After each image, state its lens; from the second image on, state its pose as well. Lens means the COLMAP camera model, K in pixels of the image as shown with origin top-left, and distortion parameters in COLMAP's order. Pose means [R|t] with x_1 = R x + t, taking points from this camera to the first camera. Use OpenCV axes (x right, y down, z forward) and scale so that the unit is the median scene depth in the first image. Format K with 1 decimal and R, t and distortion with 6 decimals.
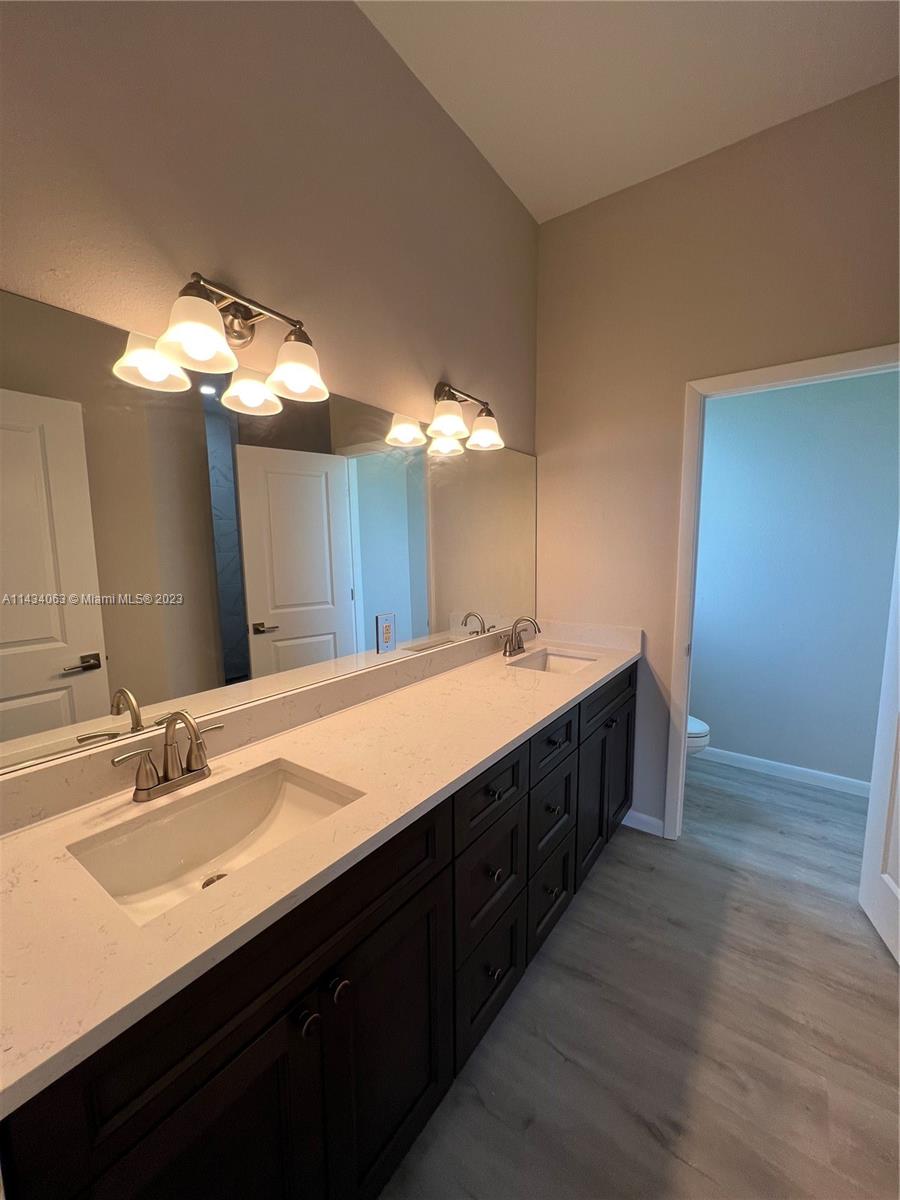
lens RADIAL K [[476.1, 0, 451.9], [0, 476.1, 601.7], [0, 0, 1]] dist [0.001613, 0.000315]
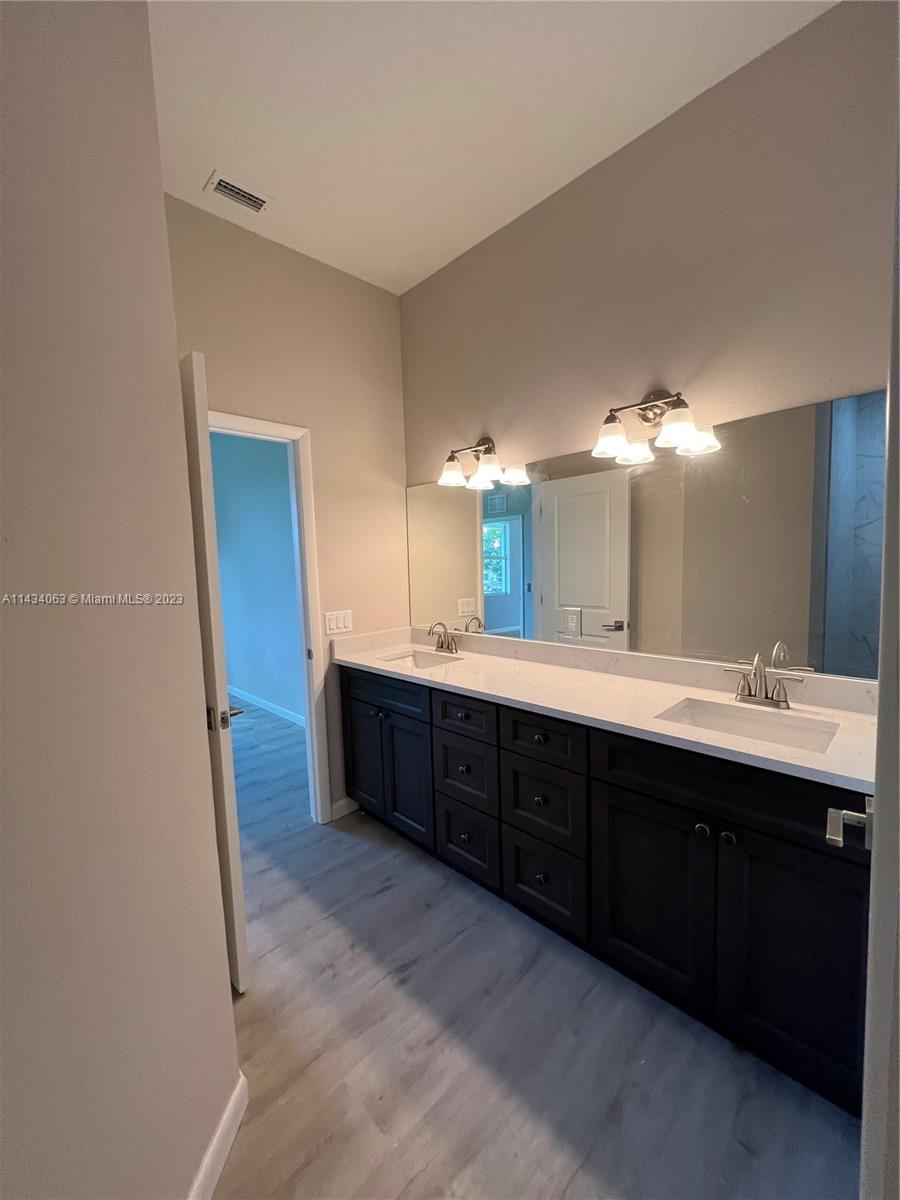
lens RADIAL K [[476.1, 0, 451.9], [0, 476.1, 601.7], [0, 0, 1]] dist [0.001613, 0.000315]
pose [[-0.162851, 0.094203, -0.982143, 1.379245], [-0.091736, 0.989674, 0.110136, -0.120902], [0.982377, 0.108033, -0.152527, 1.002211]]
